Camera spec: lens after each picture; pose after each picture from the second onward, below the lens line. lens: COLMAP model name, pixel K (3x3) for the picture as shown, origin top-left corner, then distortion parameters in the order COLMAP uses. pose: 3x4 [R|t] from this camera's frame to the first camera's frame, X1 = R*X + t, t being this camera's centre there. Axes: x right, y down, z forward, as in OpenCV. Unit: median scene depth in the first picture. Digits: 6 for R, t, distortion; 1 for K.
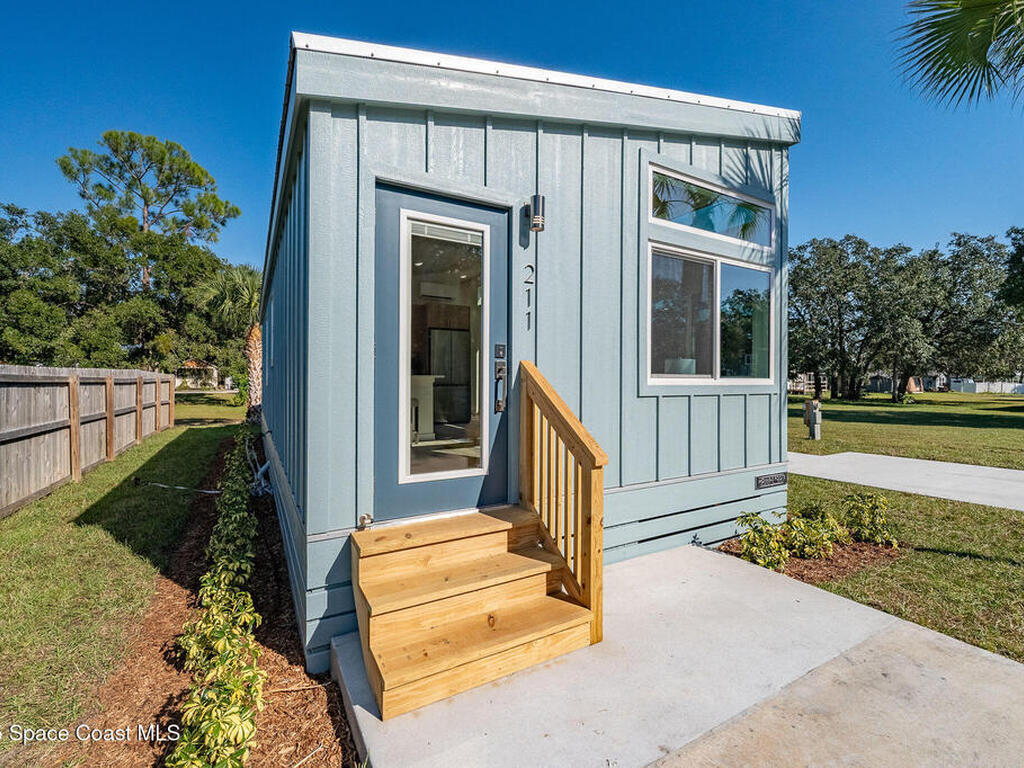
lens RADIAL K [[457.9, 0, 512.5], [0, 457.9, 382.0], [0, 0, 1]] dist [0.001899, -0.000878]
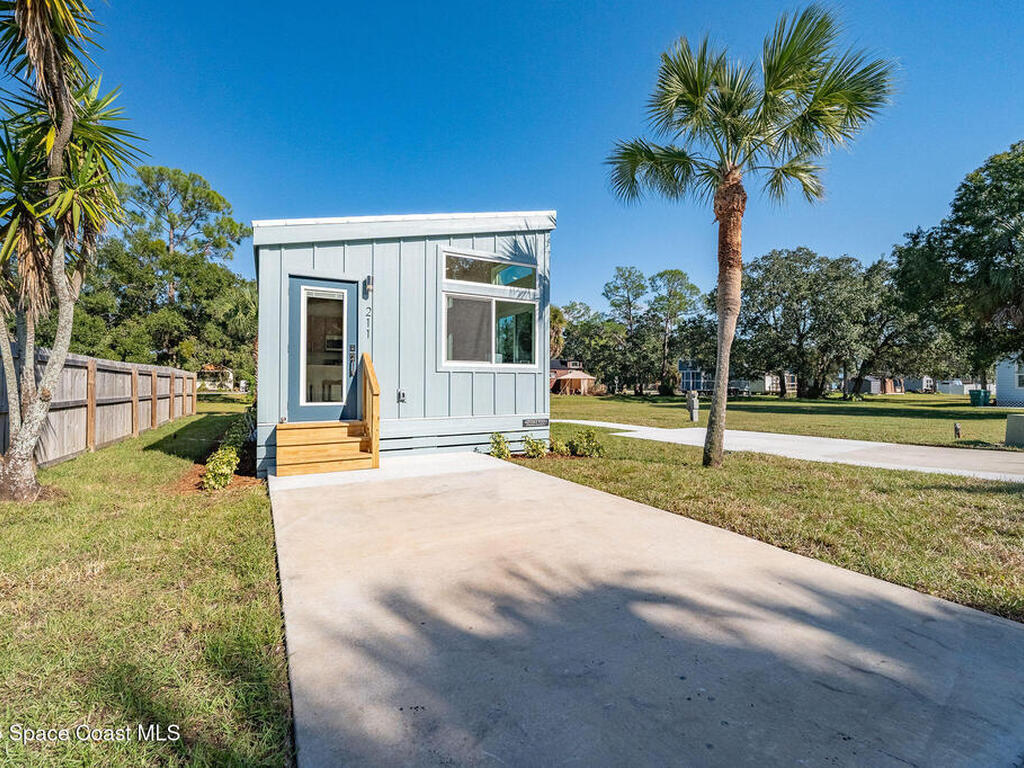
lens RADIAL K [[457.9, 0, 511.3], [0, 457.9, 380.1], [0, 0, 1]] dist [0.001899, -0.000878]
pose [[0.999590, -0.002444, -0.028532, 0.096507], [0.002025, 0.999890, -0.014692, 0.014316], [0.028565, 0.014628, 0.999485, -0.138896]]
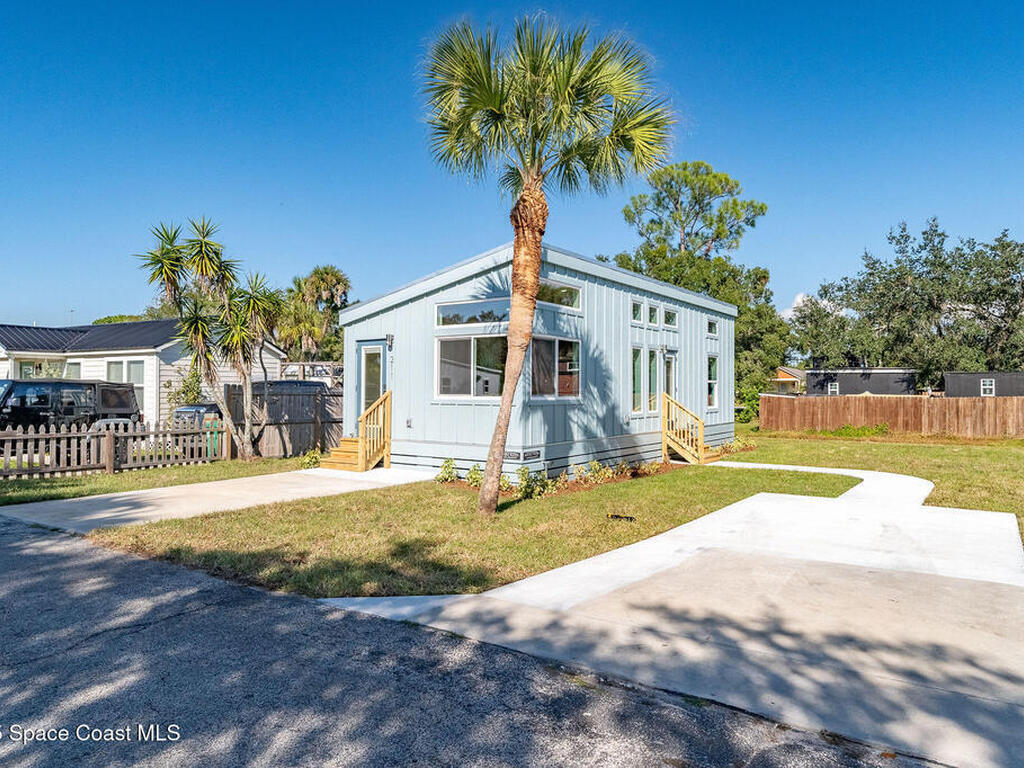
lens RADIAL K [[687.9, 0, 512.6], [0, 687.9, 381.0], [0, 0, 1]] dist [-0.001052, 0.000177]
pose [[0.423468, -0.012750, -0.905821, 0.543972], [-0.008371, 0.999803, -0.017986, -0.003857], [0.905872, 0.015199, 0.423278, -0.017375]]
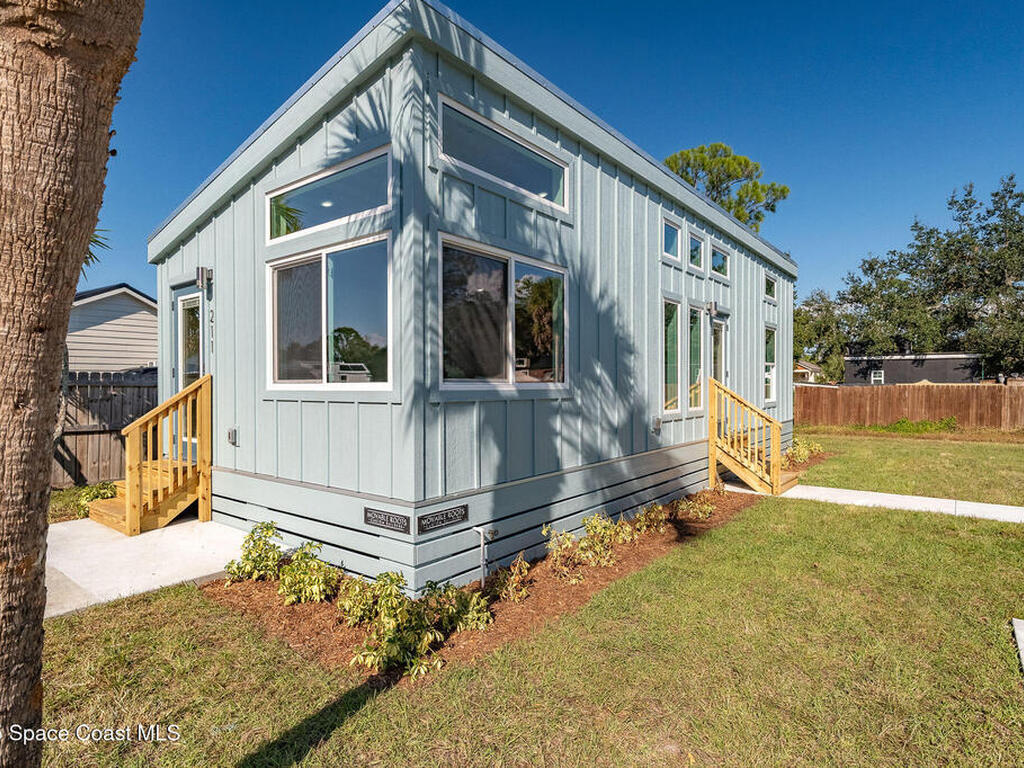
lens RADIAL K [[570.3, 0, 510.4], [0, 570.3, 392.0], [0, 0, 1]] dist [0.000143, -0.002246]
pose [[0.372451, 0.008613, -0.928012, 0.276477], [-0.001800, 0.999962, 0.008558, -0.000231], [0.928050, -0.001517, 0.372452, 0.155499]]
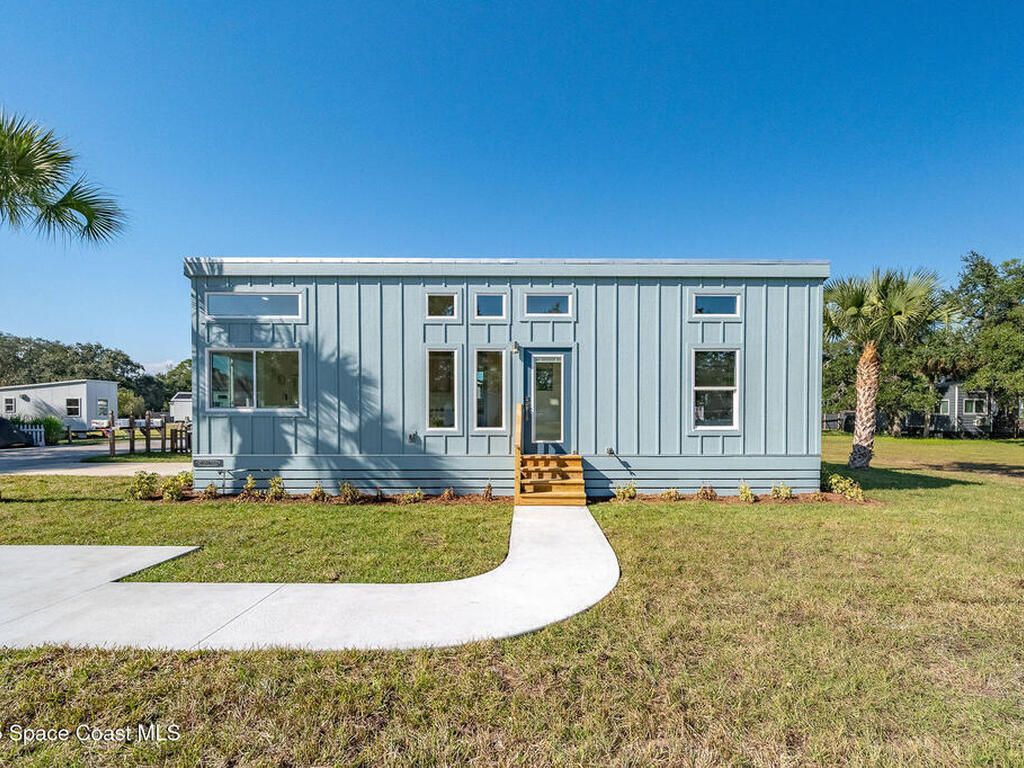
lens RADIAL K [[457.9, 0, 531.8], [0, 457.9, 416.6], [0, 0, 1]] dist [0.001899, -0.000878]
pose [[-0.487306, 0.002210, -0.873228, 0.289887], [-0.008314, 0.999940, 0.007171, 0.000463], [0.873191, 0.010755, -0.487259, 0.579853]]
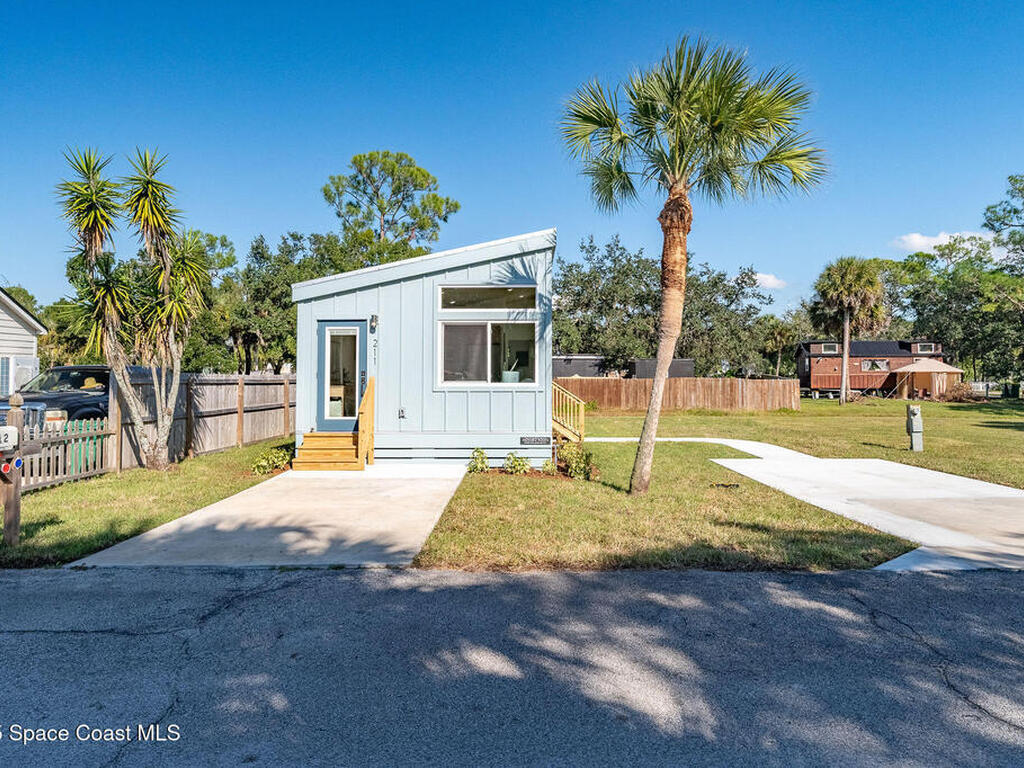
lens RADIAL K [[687.9, 0, 514.1], [0, 687.9, 361.4], [0, 0, 1]] dist [-0.001052, 0.000177]
pose [[0.854143, -0.012878, -0.519878, 0.347376], [0.000322, 0.999706, -0.024234, -0.005076], [0.520037, 0.020532, 0.853897, -0.242631]]
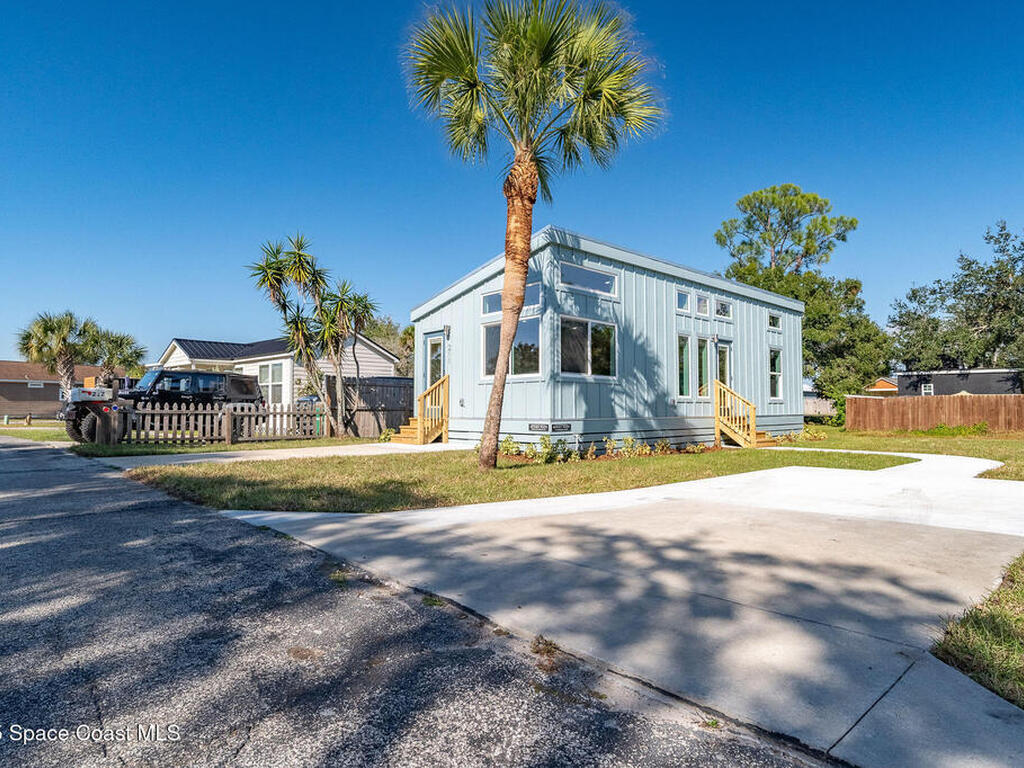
lens RADIAL K [[581.1, 0, 506.9], [0, 581.1, 383.4], [0, 0, 1]] dist [-0.003538, 0.001681]
pose [[0.213688, -0.044554, -0.975885, 0.529652], [-0.006016, 0.998880, -0.046922, 0.026995], [0.976883, 0.015897, 0.213181, 0.067012]]
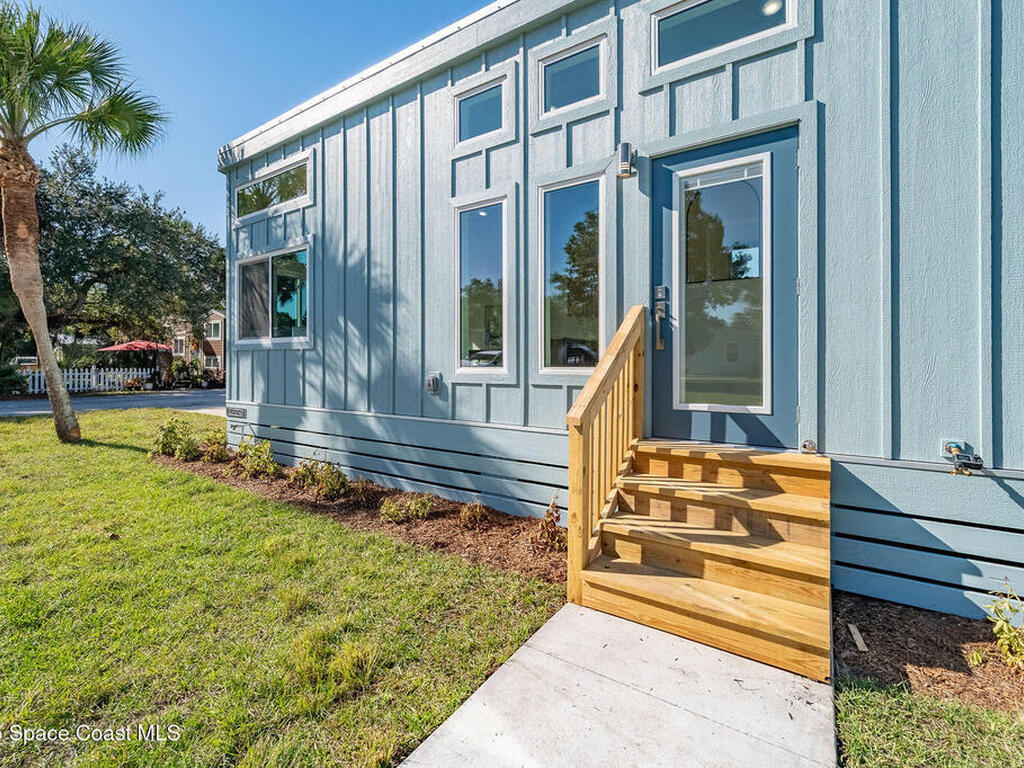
lens RADIAL K [[457.9, 0, 521.1], [0, 457.9, 359.9], [0, 0, 1]] dist [0.001899, -0.000878]
pose [[-0.888614, -0.000359, -0.458656, 0.084738], [-0.001616, 0.999996, 0.002348, 0.008739], [0.458654, 0.002828, -0.888611, 0.505975]]
